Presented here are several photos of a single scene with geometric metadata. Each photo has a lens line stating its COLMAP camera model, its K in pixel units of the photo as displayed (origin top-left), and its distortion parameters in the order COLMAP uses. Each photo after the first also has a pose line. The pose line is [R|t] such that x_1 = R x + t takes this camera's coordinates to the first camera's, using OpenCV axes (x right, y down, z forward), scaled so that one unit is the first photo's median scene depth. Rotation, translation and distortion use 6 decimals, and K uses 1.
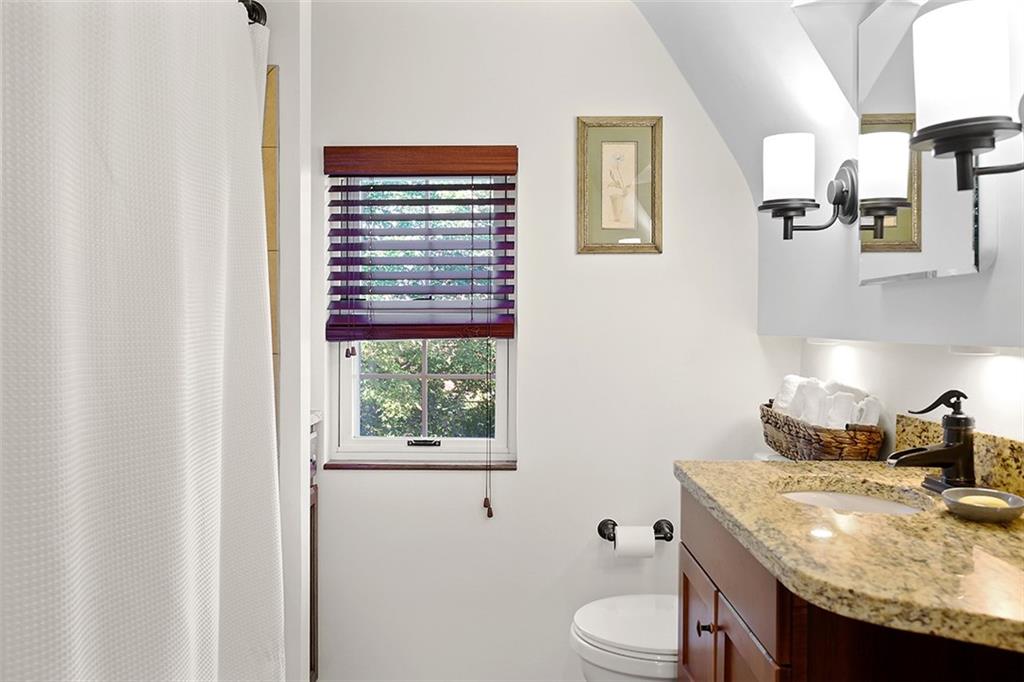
lens RADIAL K [[775.3, 0, 512.4], [0, 775.3, 342.0], [0, 0, 1]] dist [0.058211, 0.002381]
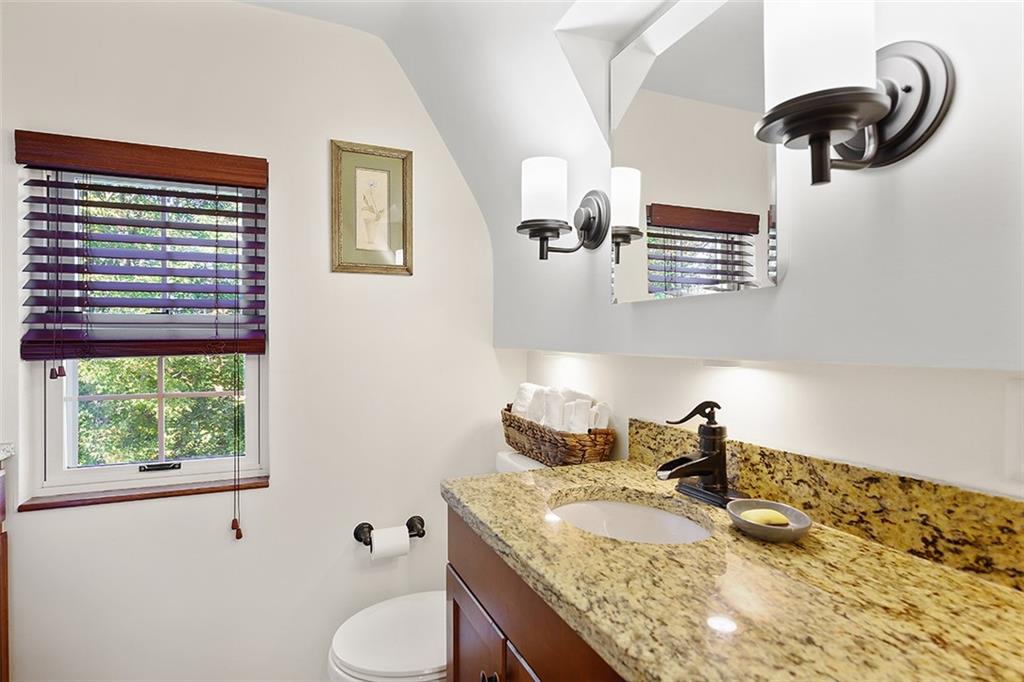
lens RADIAL K [[525.9, 0, 516.1], [0, 525.9, 341.8], [0, 0, 1]] dist [-0.014662, 0.000675]
pose [[0.909662, -0.004018, 0.415331, 0.016440], [0.011411, 0.999818, -0.015320, -0.006697], [-0.415193, 0.018675, 0.909541, 0.269679]]
